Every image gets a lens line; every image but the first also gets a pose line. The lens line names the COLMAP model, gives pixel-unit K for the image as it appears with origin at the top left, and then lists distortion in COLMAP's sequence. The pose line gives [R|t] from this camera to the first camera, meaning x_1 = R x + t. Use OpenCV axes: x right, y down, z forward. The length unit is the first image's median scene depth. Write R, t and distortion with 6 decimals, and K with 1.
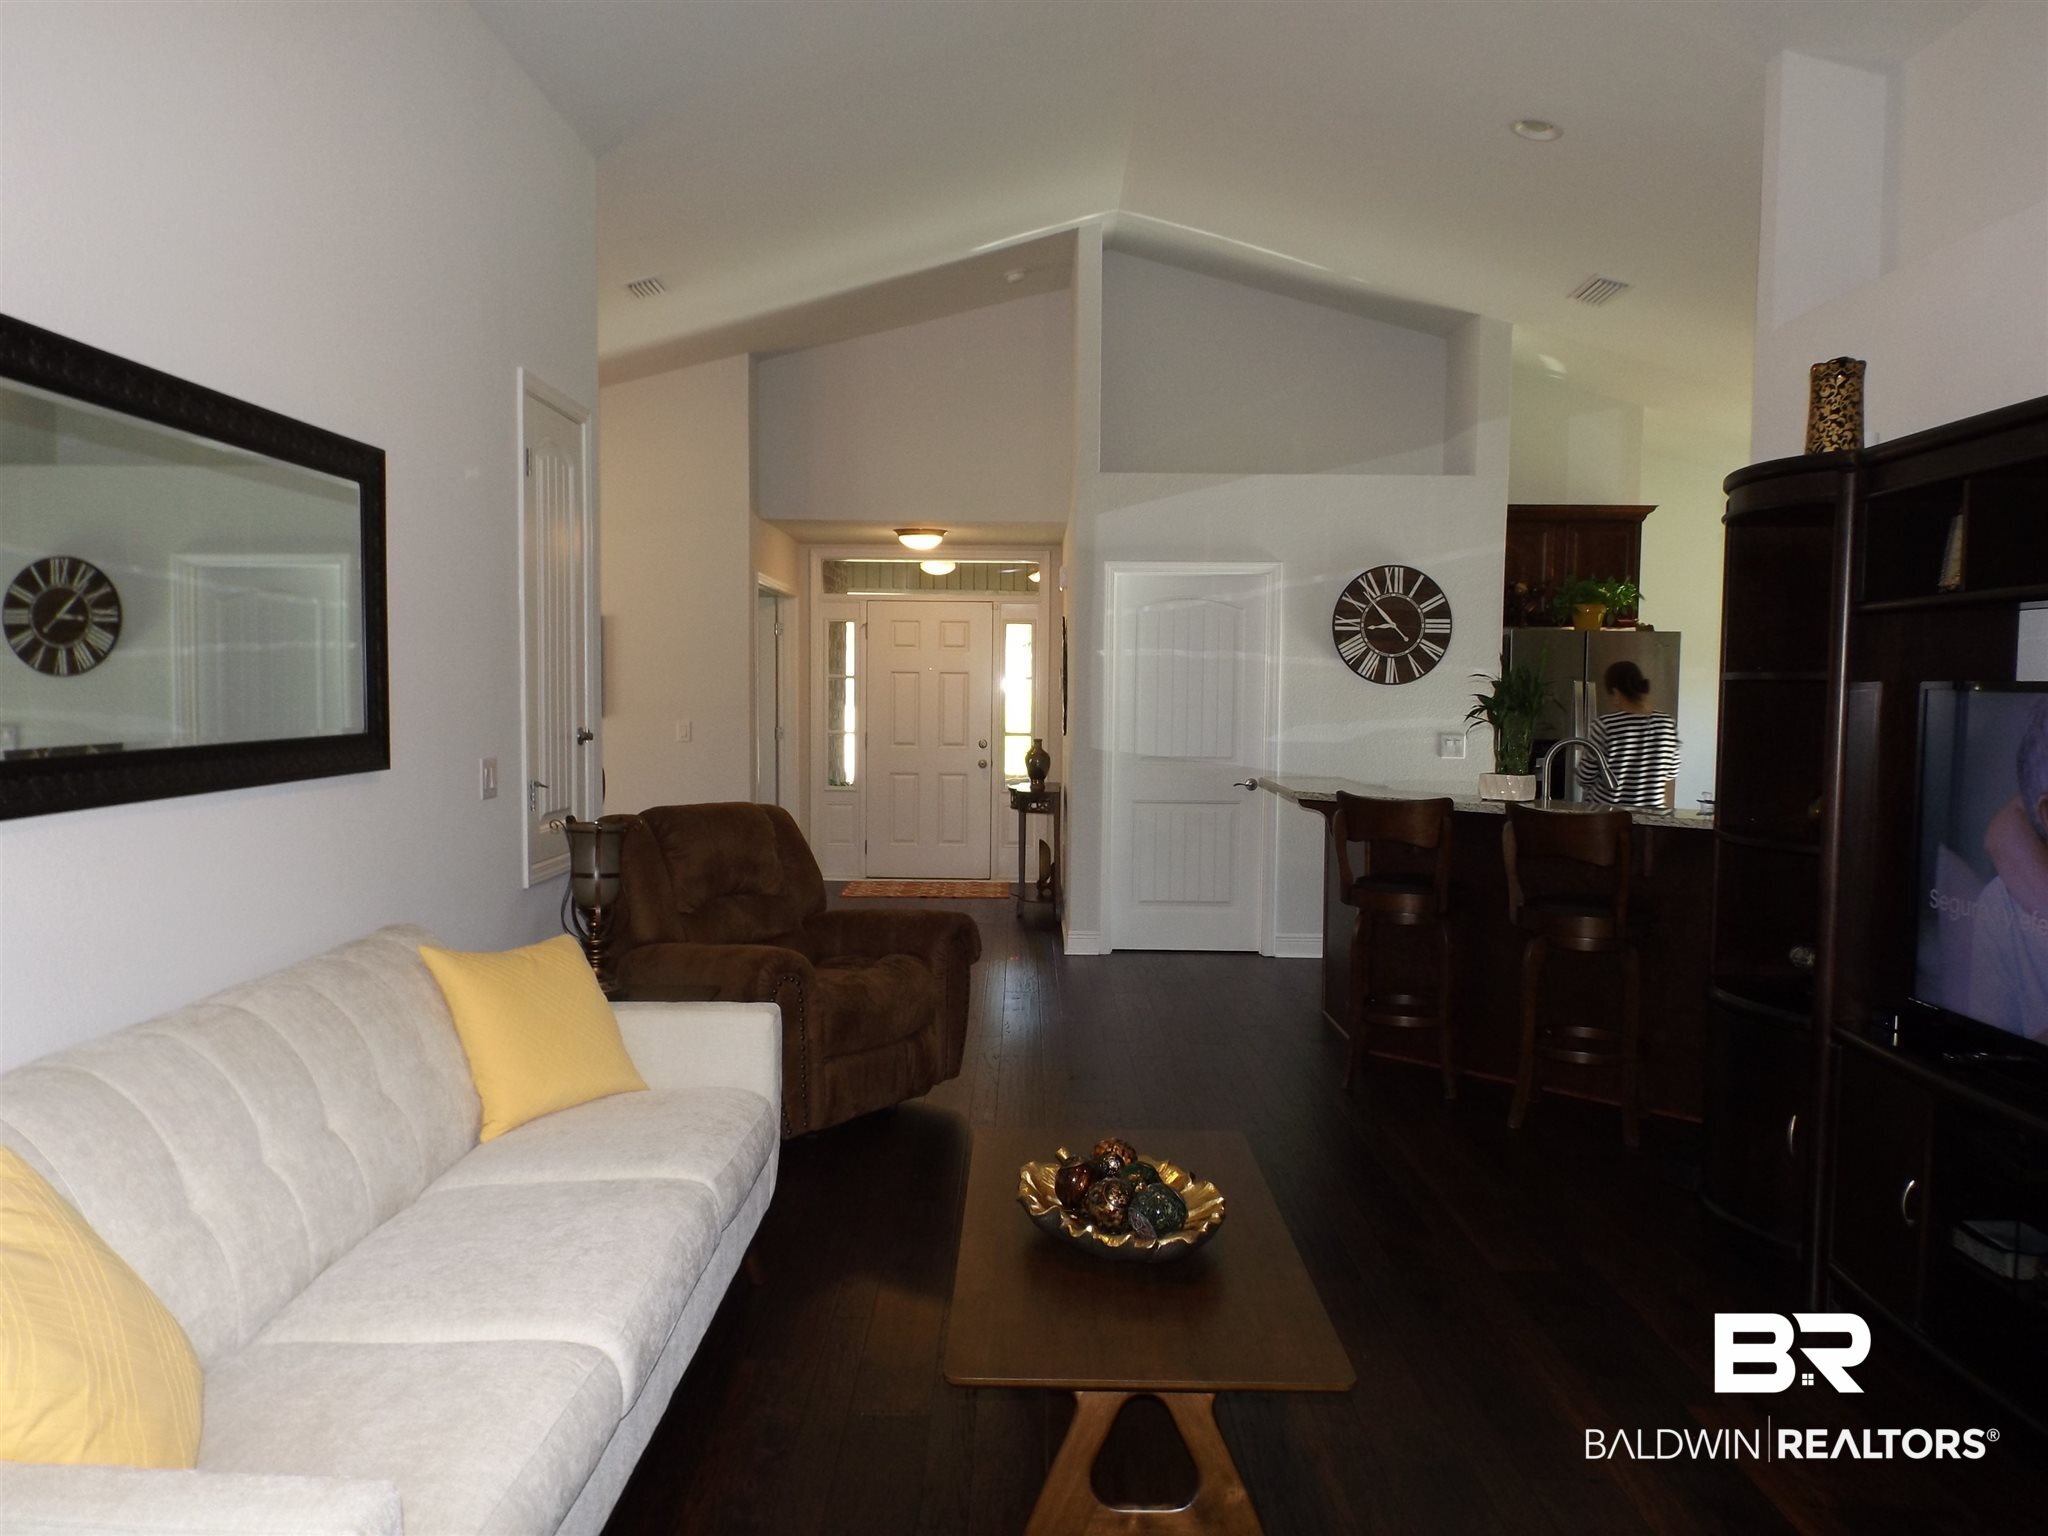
lens RADIAL K [[1480.4, 0, 1031.7], [0, 1480.4, 815.3], [0, 0, 1]] dist [0.007728, -0.017460]
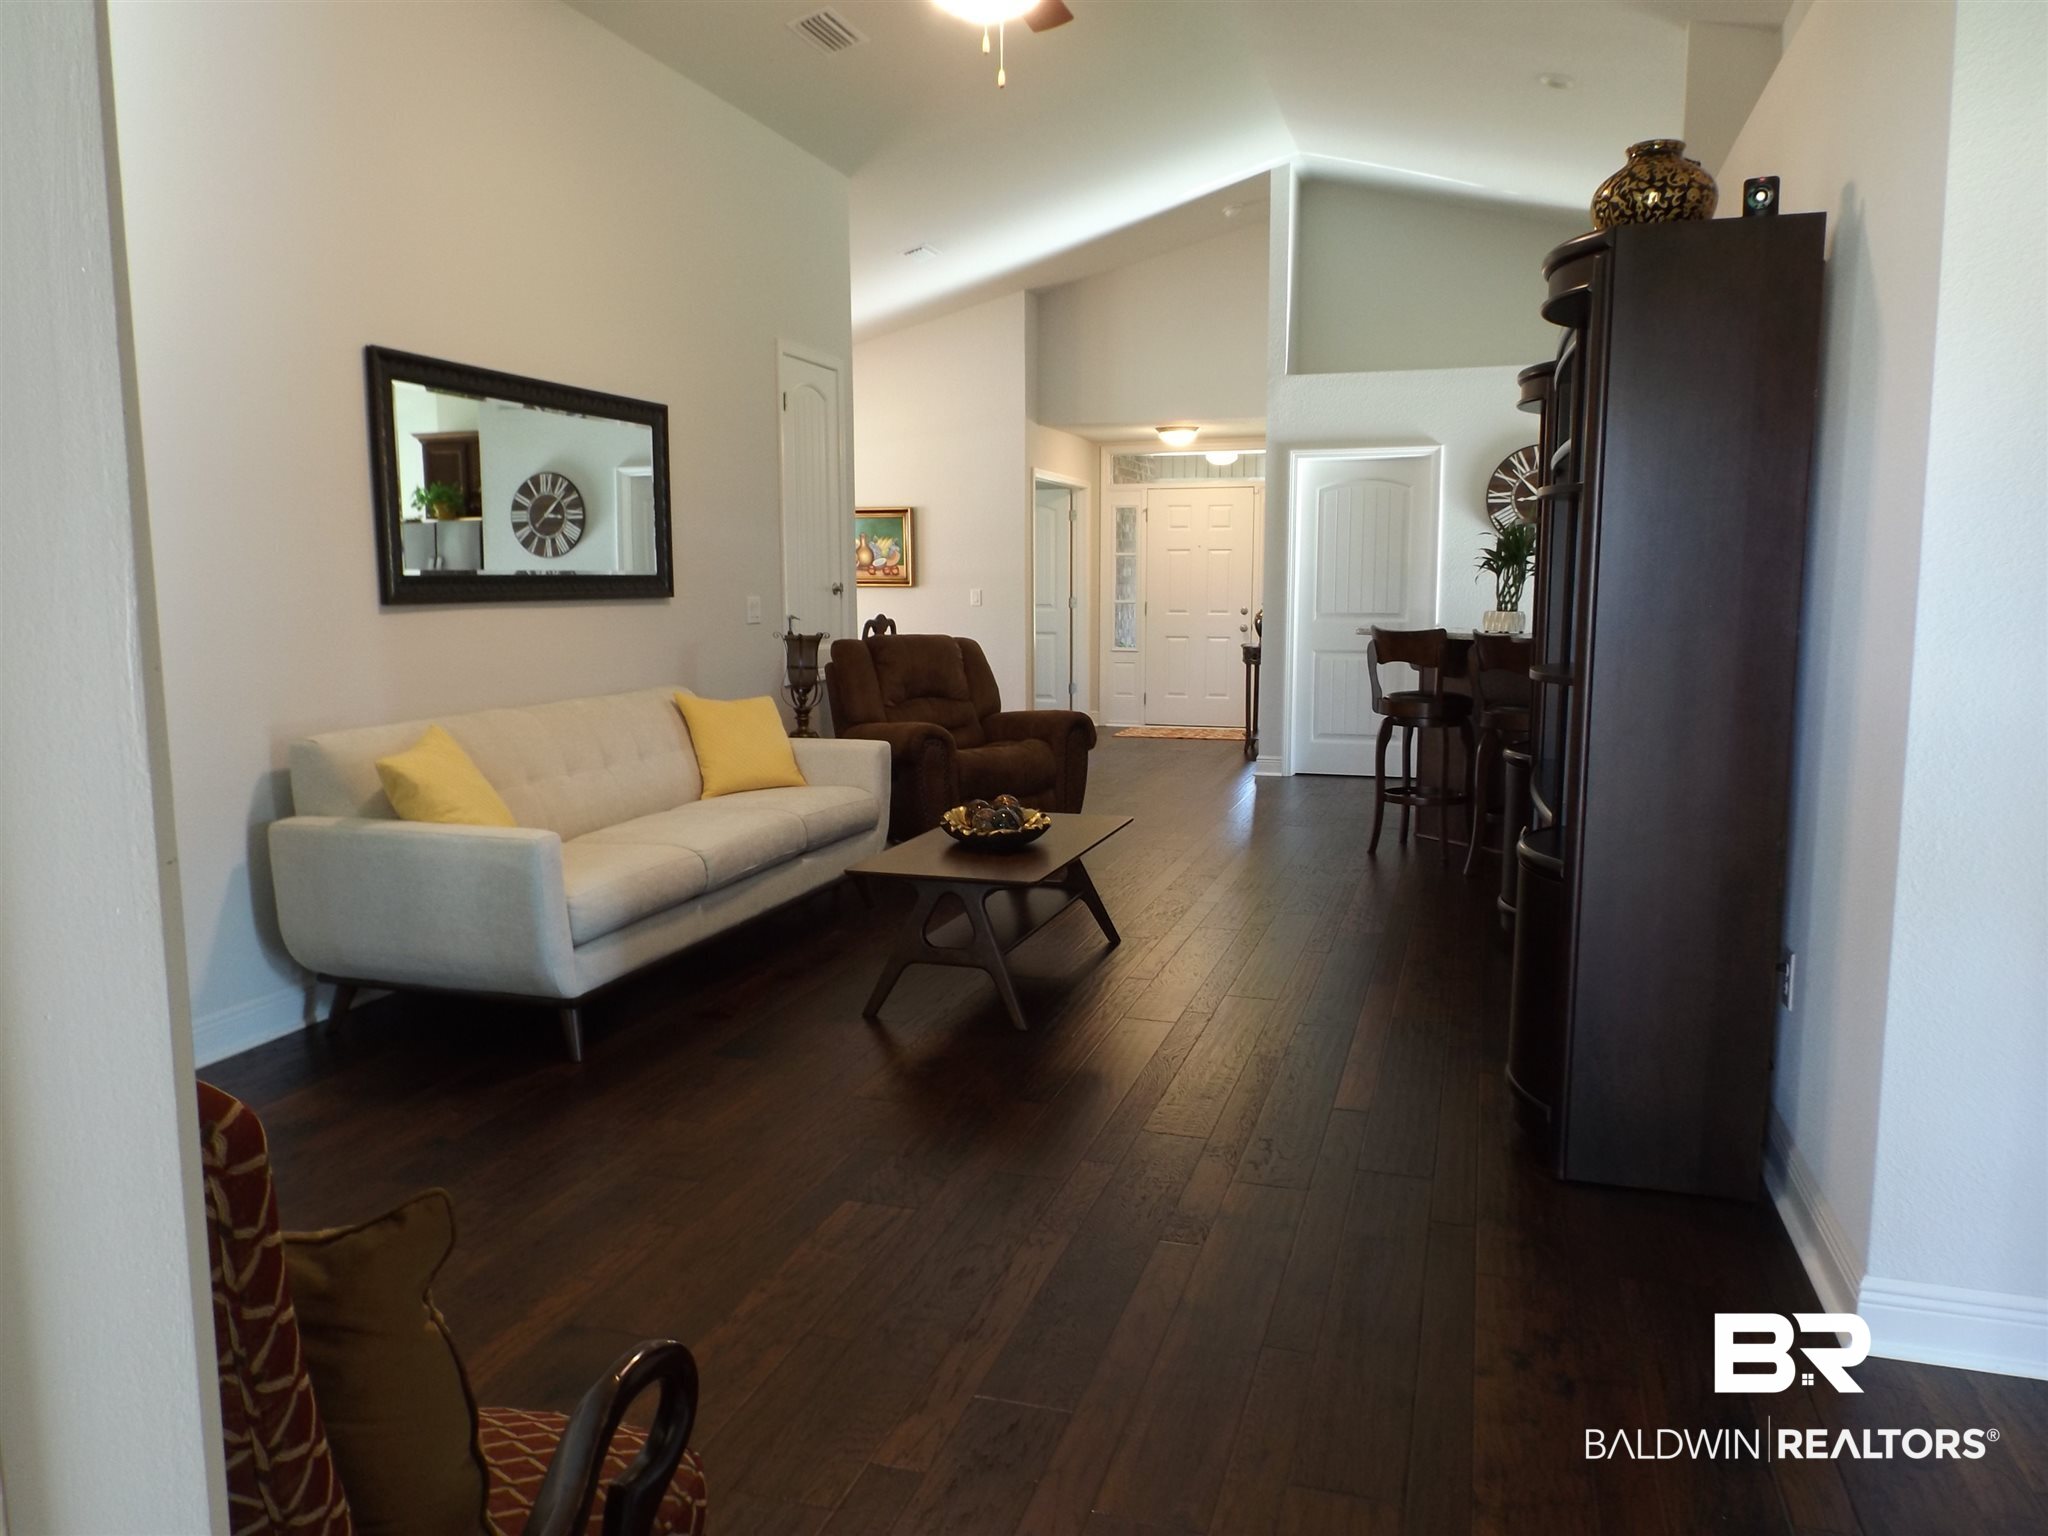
lens RADIAL K [[1480.4, 0, 1023.8], [0, 1480.4, 769.8], [0, 0, 1]] dist [0.007728, -0.017460]
pose [[0.954632, 0.028448, -0.296425, 0.199896], [-0.016163, 0.998909, 0.043813, 0.037799], [0.297348, -0.037035, 0.954051, -0.215960]]
